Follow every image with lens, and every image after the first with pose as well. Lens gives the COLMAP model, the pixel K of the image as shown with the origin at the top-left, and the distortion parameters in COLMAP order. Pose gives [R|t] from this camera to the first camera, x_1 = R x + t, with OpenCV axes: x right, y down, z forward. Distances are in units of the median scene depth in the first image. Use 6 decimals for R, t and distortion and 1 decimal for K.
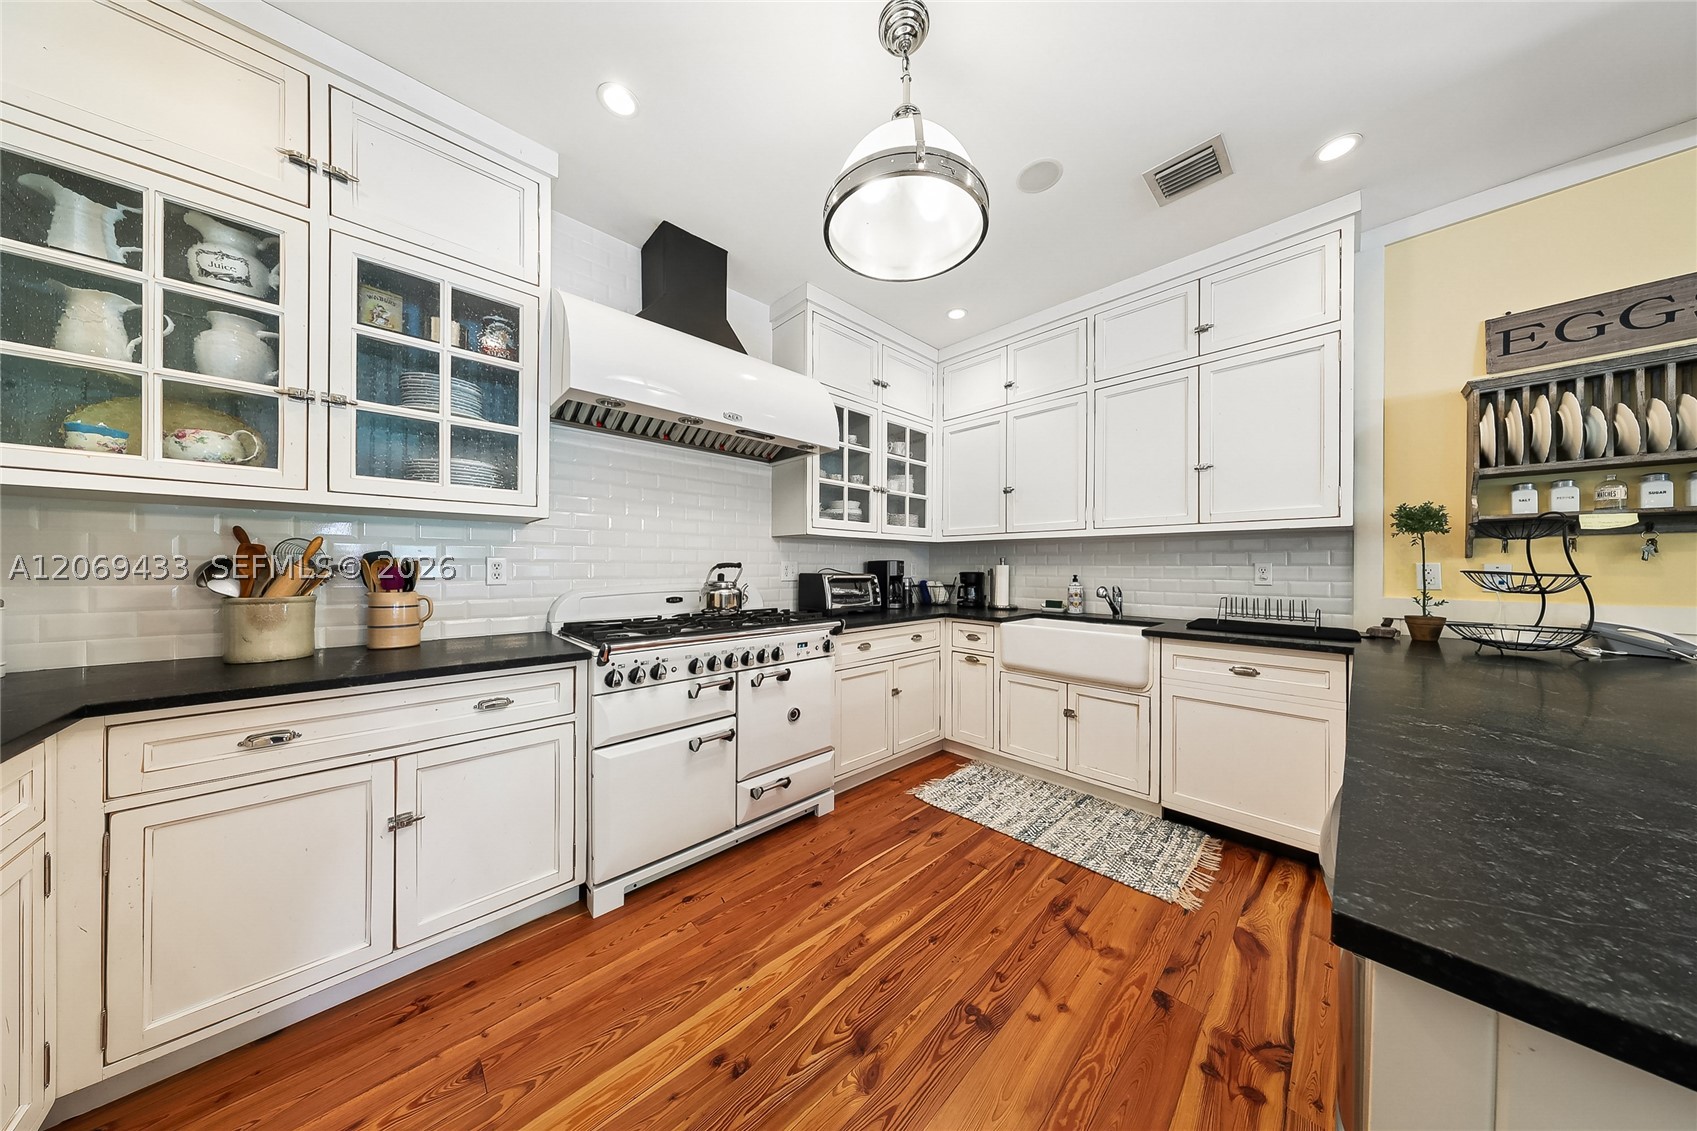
lens RADIAL K [[491.5, 0, 855.3], [0, 491.5, 565.7], [0, 0, 1]] dist [-0.000210, -0.000046]
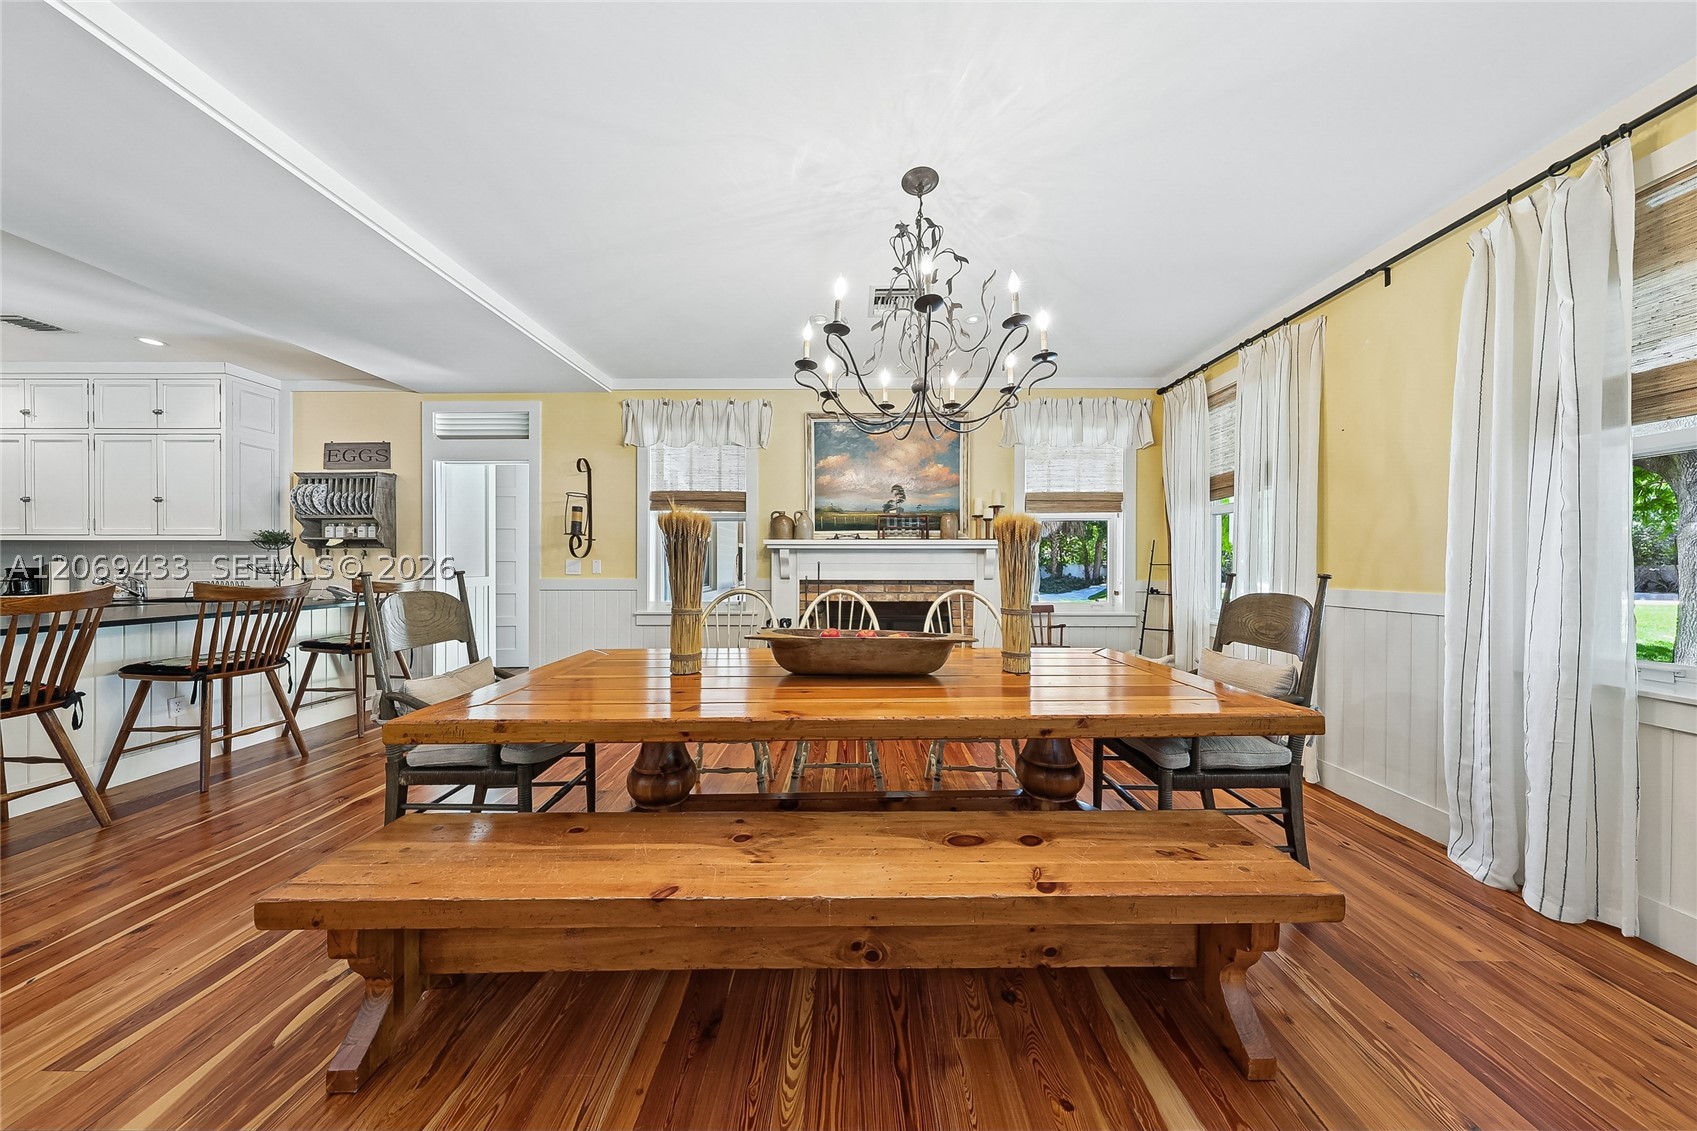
lens RADIAL K [[491.5, 0, 851.3], [0, 491.5, 569.0], [0, 0, 1]] dist [-0.000210, -0.000046]
pose [[0.702383, -0.007646, 0.711758, 1.143809], [-0.000547, 0.999936, 0.011281, 0.004068], [-0.711799, -0.008312, 0.702334, -1.697013]]
